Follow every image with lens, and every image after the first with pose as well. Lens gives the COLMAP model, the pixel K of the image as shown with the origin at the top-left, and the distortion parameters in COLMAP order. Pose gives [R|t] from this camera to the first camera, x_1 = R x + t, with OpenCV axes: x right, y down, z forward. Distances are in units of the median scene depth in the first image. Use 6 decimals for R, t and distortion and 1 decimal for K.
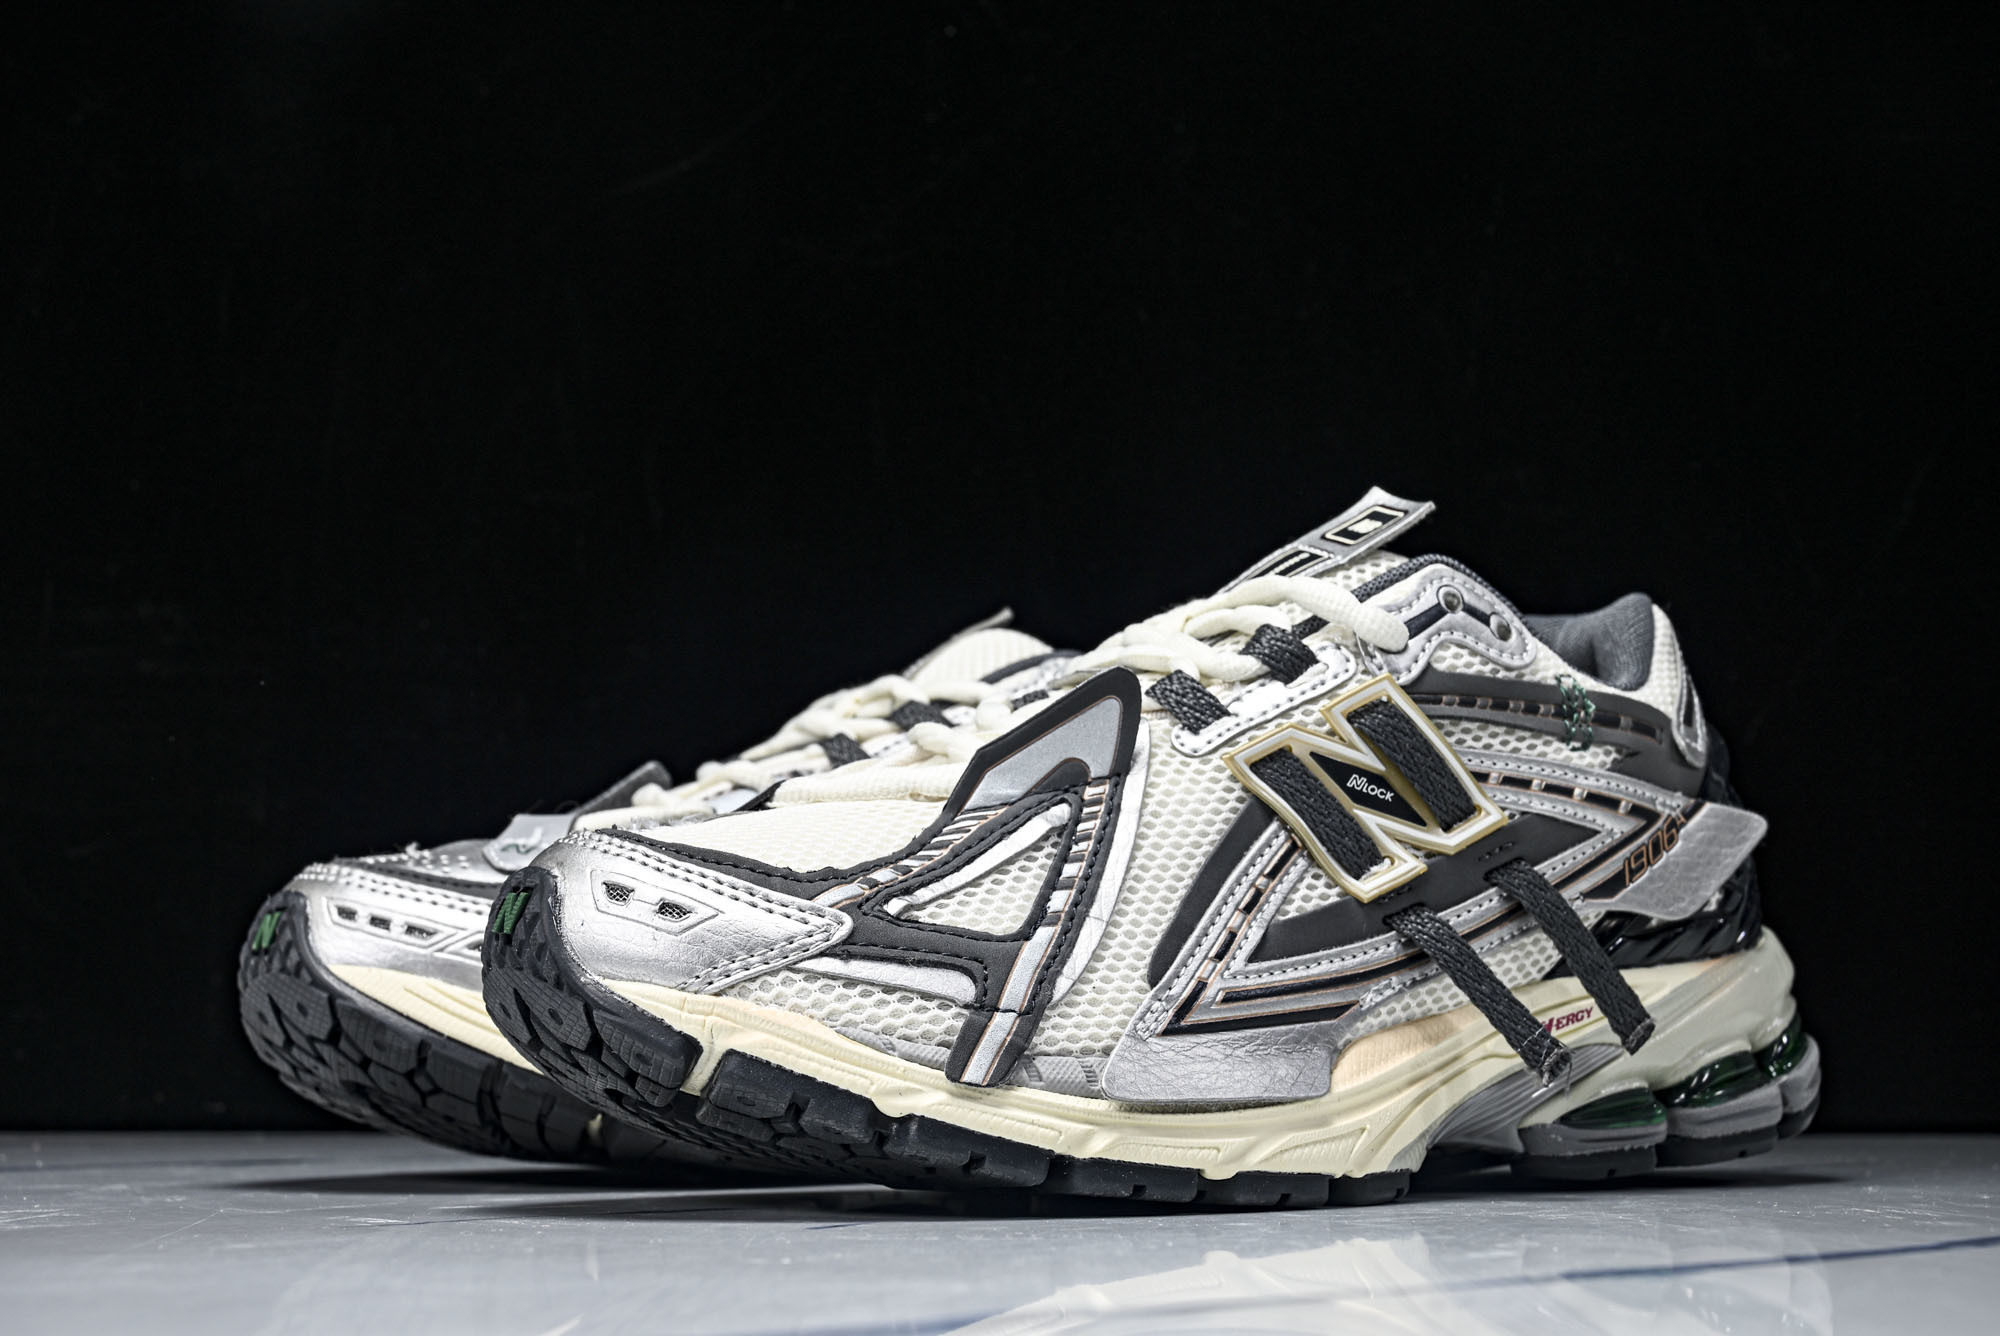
lens RADIAL K [[2819.4, 0, 1000.0], [0, 2819.4, 668.0], [0, 0, 1]] dist [0.022658, -0.006727]
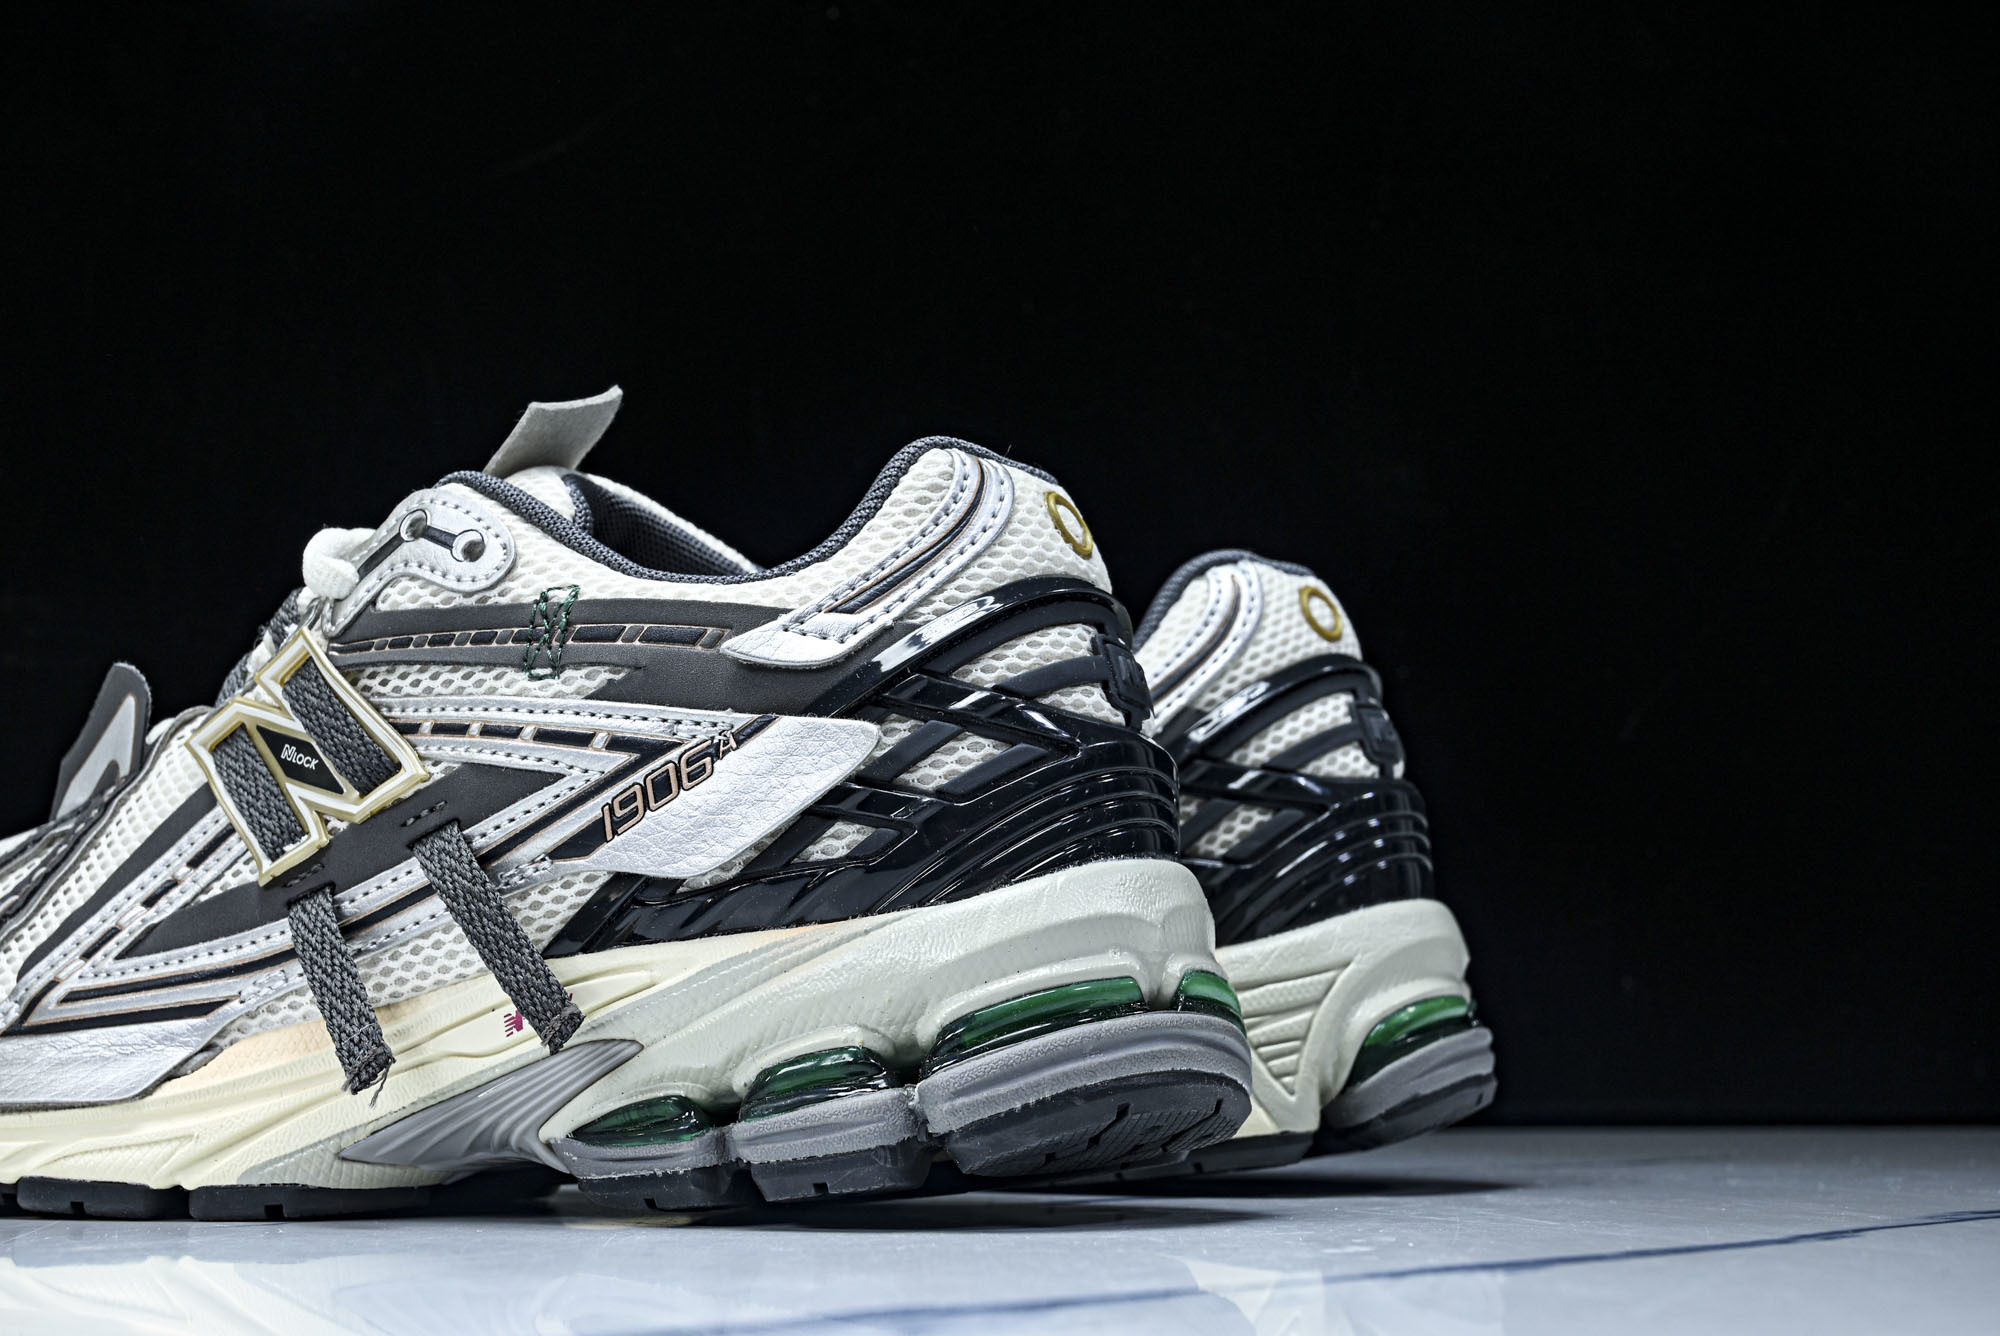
lens RADIAL K [[2819.4, 0, 1000.0], [0, 2819.4, 668.0], [0, 0, 1]] dist [0.022658, -0.006727]
pose [[0.506690, -0.117104, -0.854138, 1.013034], [0.118715, 0.990771, -0.065413, 0.099599], [0.853916, -0.068255, 0.515916, 0.728923]]
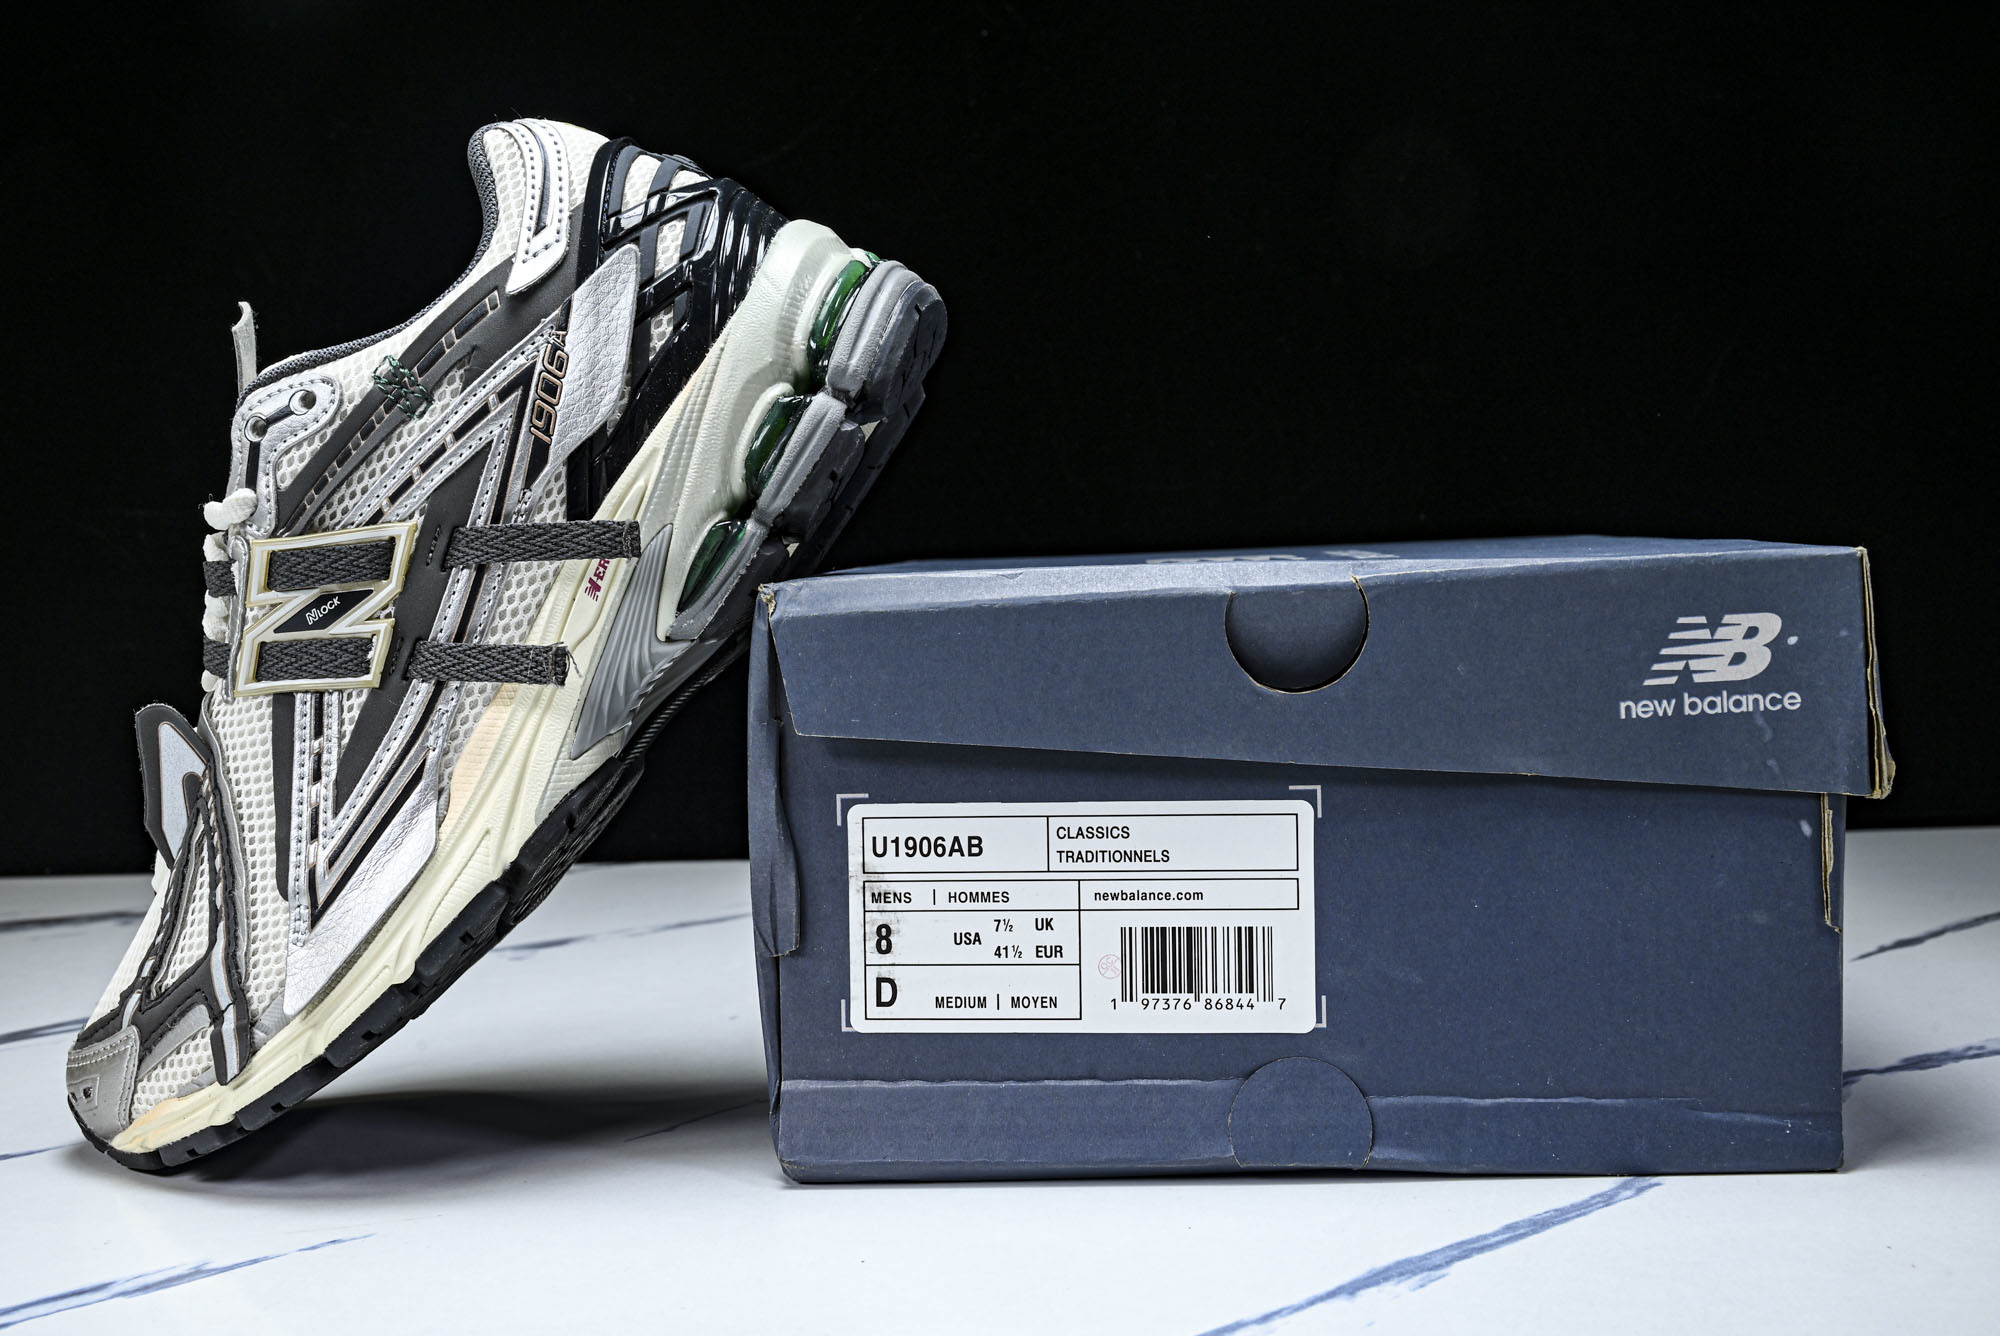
lens RADIAL K [[2296.9, 0, 1000.0], [0, 2296.9, 668.0], [0, 0, 1]] dist [-0.001249, 0.082063]
pose [[0.520081, -0.587661, -0.619814, 0.887003], [0.805637, 0.578530, 0.127485, 0.166960], [0.283663, -0.565648, 0.774324, 0.297031]]
